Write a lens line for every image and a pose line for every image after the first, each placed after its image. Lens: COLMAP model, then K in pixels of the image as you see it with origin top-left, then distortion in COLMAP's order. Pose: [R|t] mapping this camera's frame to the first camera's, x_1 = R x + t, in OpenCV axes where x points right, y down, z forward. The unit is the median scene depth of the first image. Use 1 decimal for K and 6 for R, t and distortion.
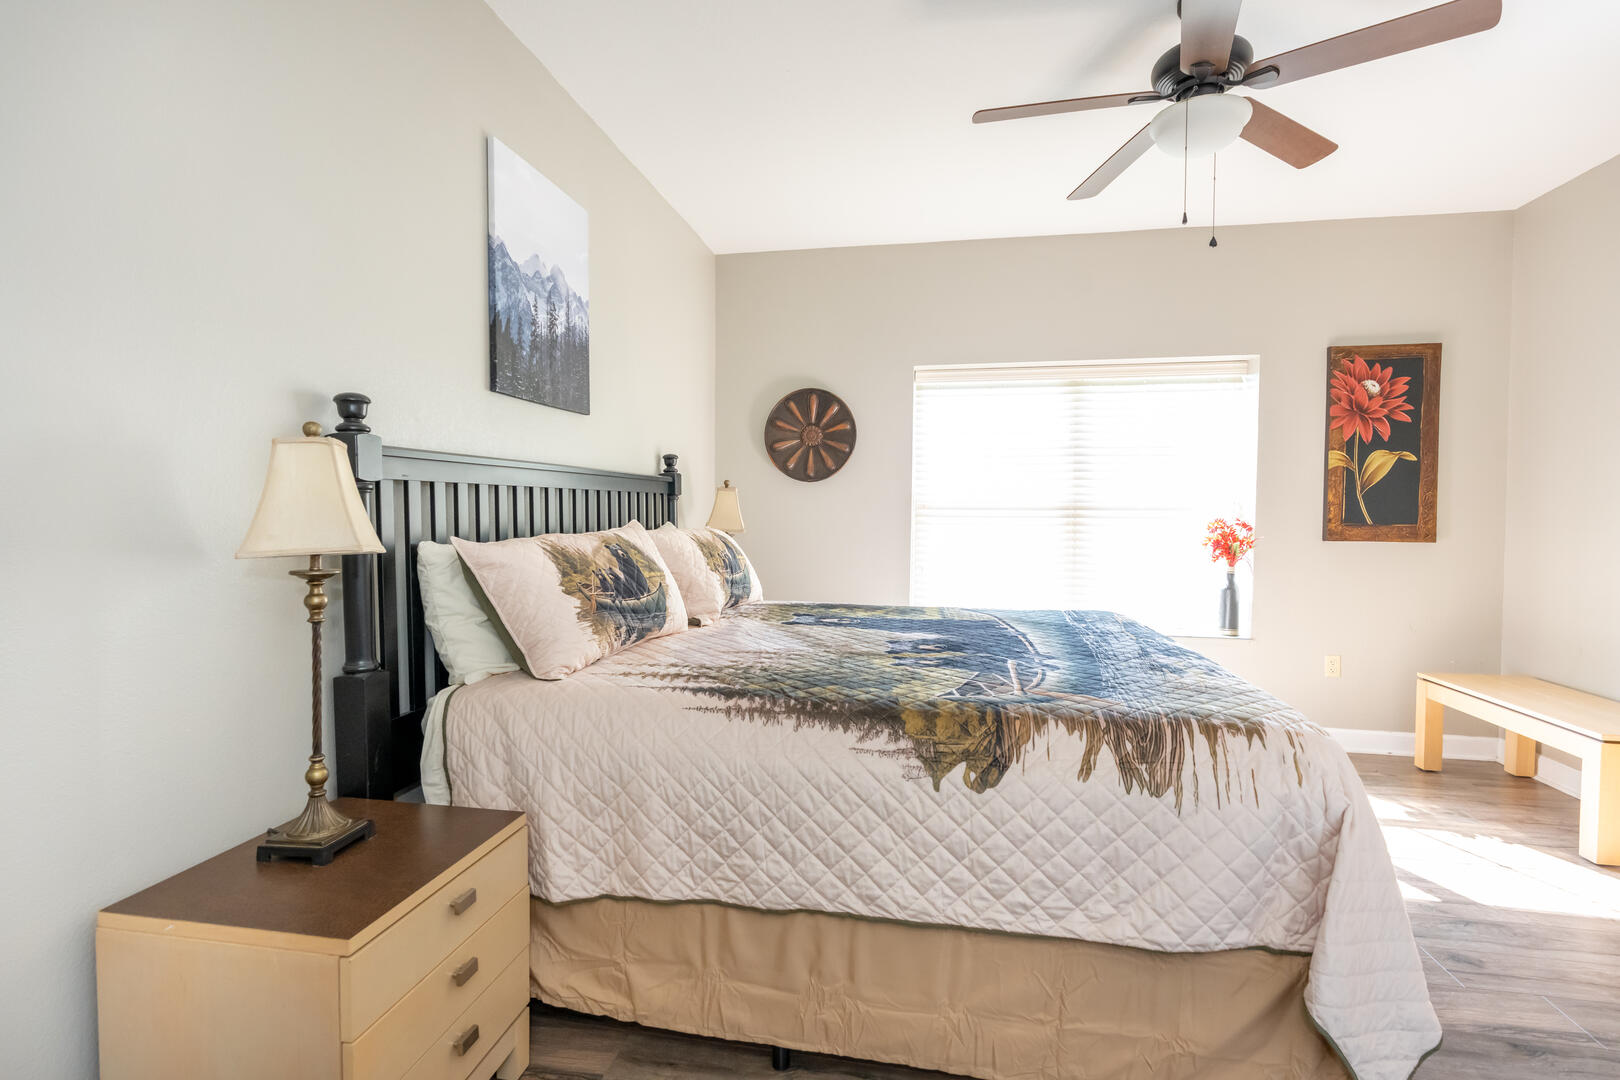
lens RADIAL K [[782.4, 0, 810.0], [0, 782.4, 540.0], [0, 0, 1]] dist [-0.003979, -0.000516]
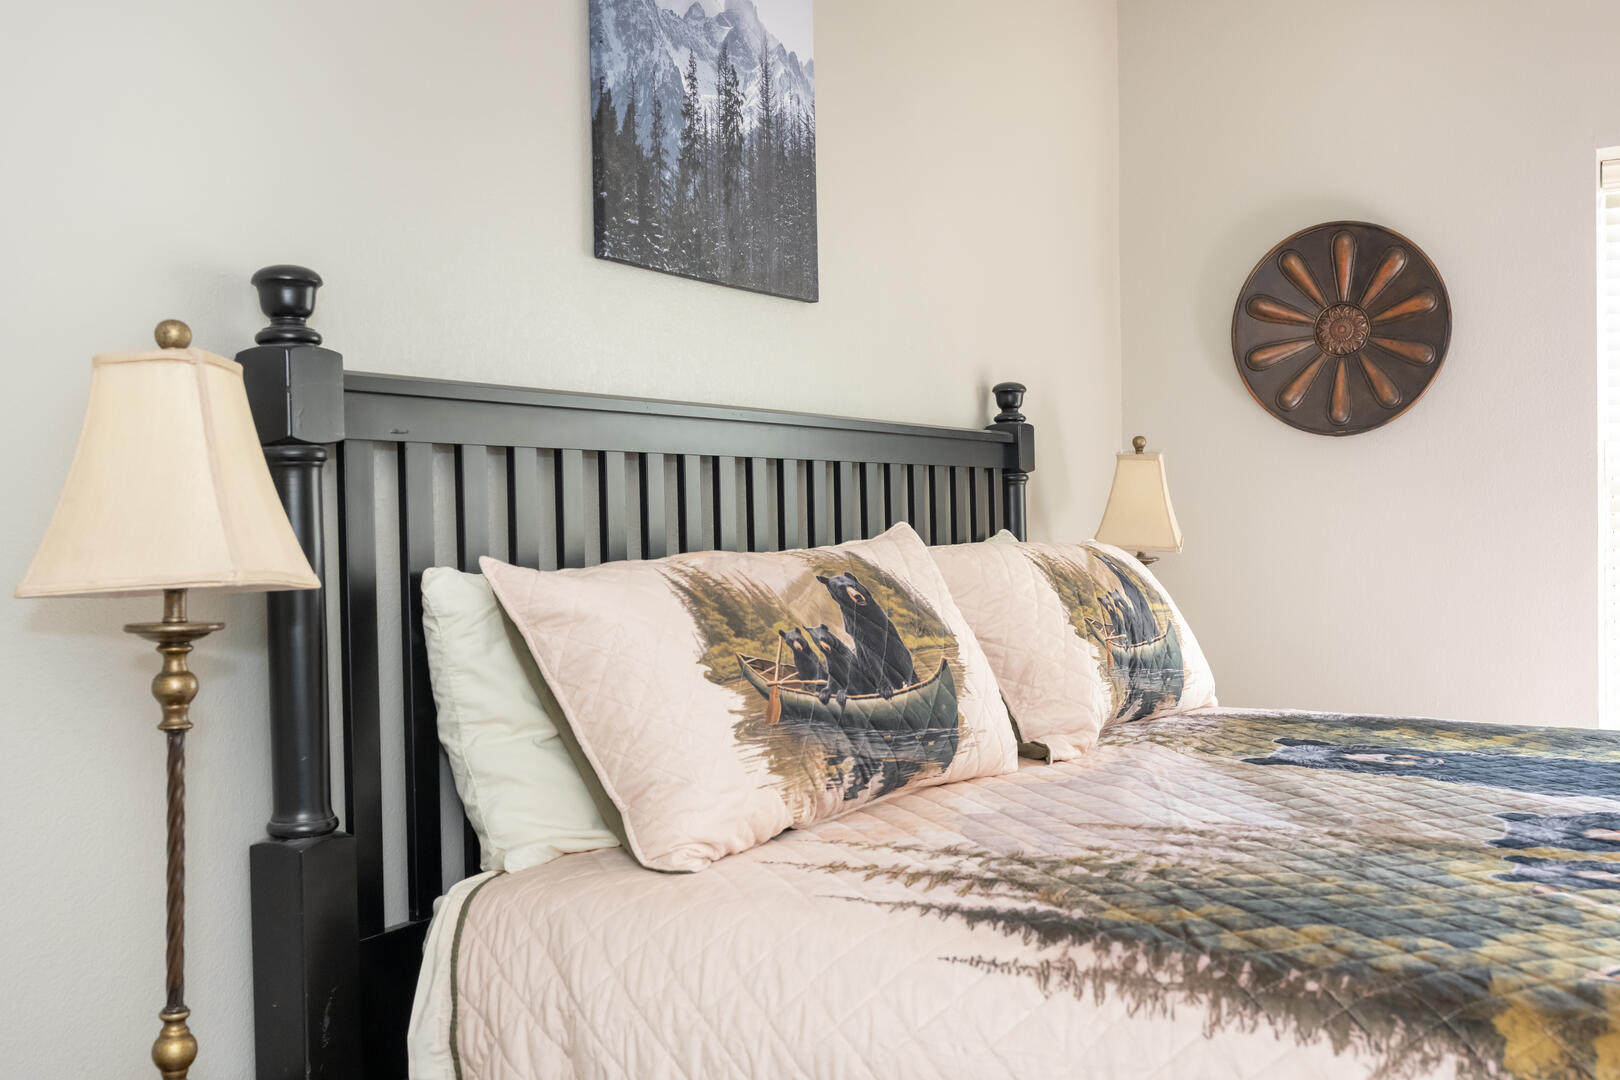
lens RADIAL K [[1624.9, 0, 835.3], [0, 1624.9, 519.2], [0, 0, 1]] dist [0.005791, 0.004274]
pose [[0.945449, -0.017827, -0.325282, 0.060726], [0.005651, 0.999249, -0.038338, 0.010892], [0.325721, 0.034409, 0.944840, 0.124502]]
